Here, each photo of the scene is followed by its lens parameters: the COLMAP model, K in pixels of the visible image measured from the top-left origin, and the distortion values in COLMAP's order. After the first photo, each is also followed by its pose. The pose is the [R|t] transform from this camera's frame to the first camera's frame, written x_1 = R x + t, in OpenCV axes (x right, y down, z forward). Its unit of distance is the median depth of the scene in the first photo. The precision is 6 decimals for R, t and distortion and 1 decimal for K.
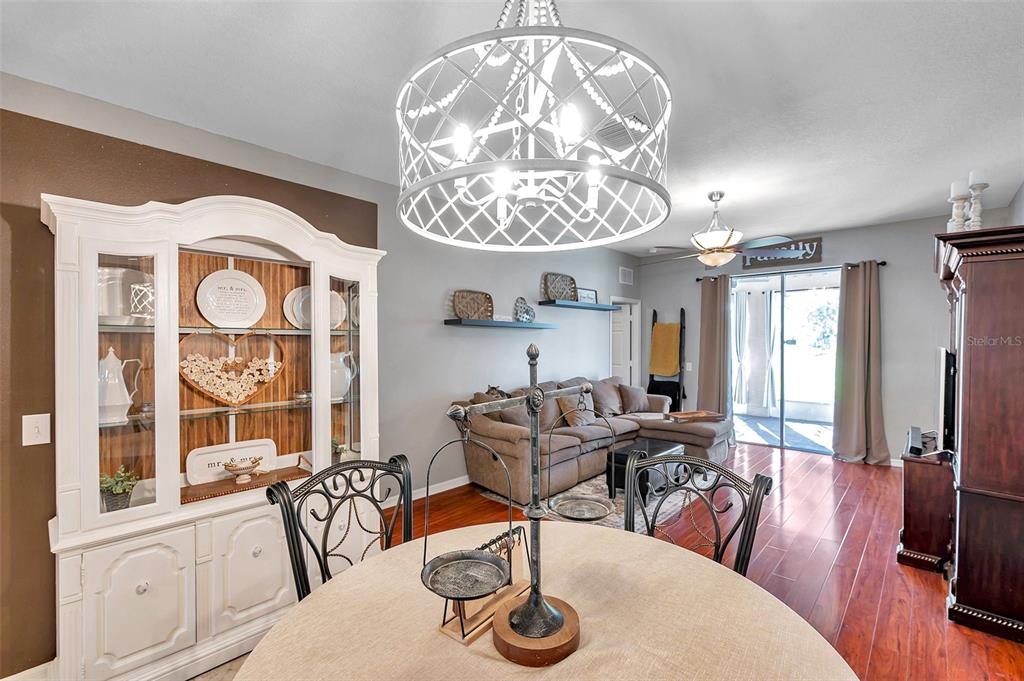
lens RADIAL K [[440.5, 0, 508.8], [0, 440.5, 343.7], [0, 0, 1]] dist [-0.002301, -0.000206]
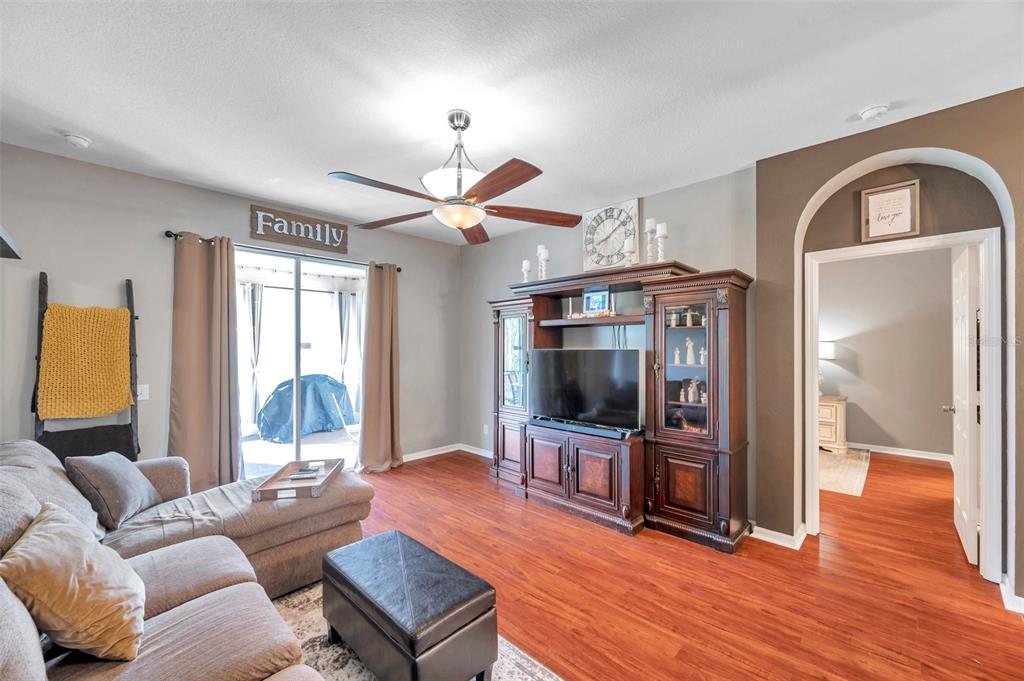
lens RADIAL K [[407.5, 0, 513.5], [0, 407.5, 343.6], [0, 0, 1]] dist [0.000773, -0.000539]
pose [[0.018696, 0.006203, 0.999806, -0.088351], [0.005372, 0.999966, -0.006304, -0.000502], [-0.999811, 0.005488, 0.018662, 0.612596]]
